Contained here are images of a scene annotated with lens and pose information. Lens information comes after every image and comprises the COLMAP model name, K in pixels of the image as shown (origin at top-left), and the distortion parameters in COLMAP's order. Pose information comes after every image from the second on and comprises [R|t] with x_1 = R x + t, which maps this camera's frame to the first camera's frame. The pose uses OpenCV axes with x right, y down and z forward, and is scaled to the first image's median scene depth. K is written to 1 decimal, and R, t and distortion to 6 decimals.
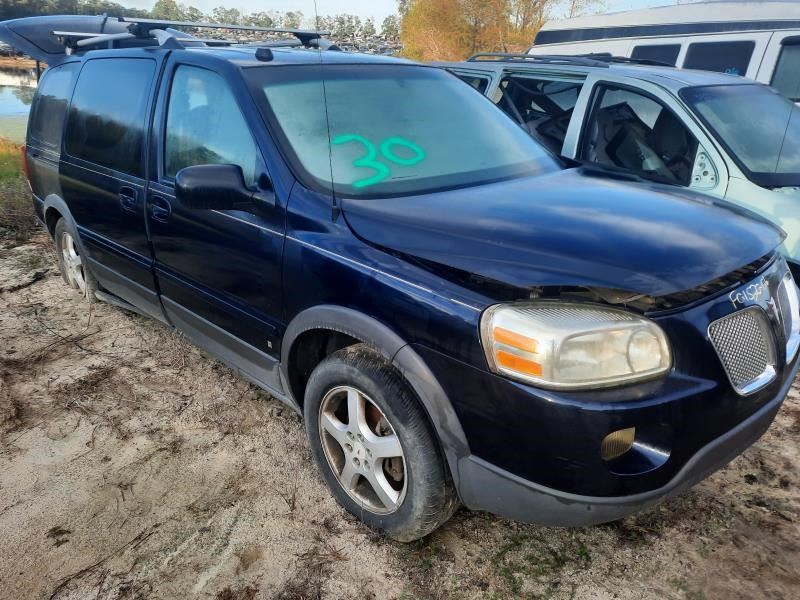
lens RADIAL K [[633.7, 0, 400.0], [0, 633.7, 300.0], [0, 0, 1]] dist [0.032849, -0.000880]
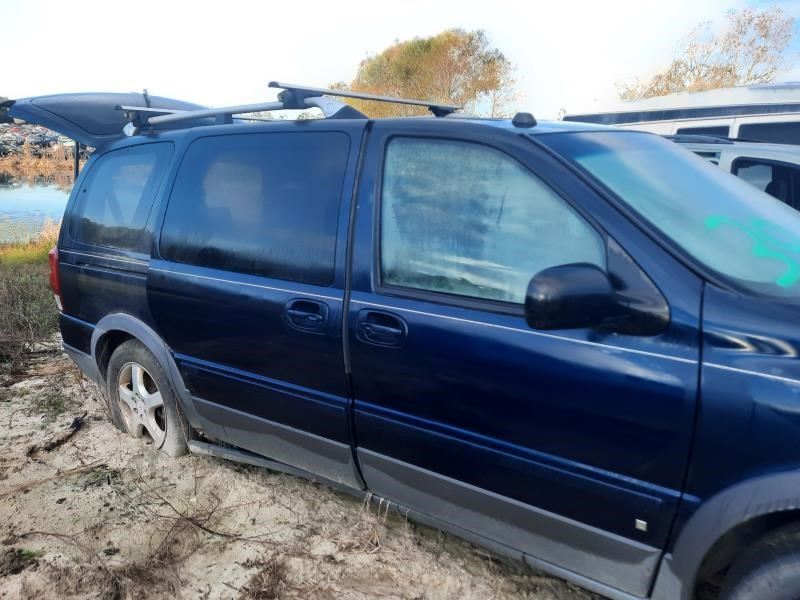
lens RADIAL K [[648.8, 0, 400.0], [0, 648.8, 300.0], [0, 0, 1]] dist [0.069329, 0.000015]
pose [[0.986487, -0.045765, 0.157315, -0.341520], [0.067586, 0.988361, -0.136290, -0.053532], [-0.149247, 0.145080, 0.978099, 0.202323]]
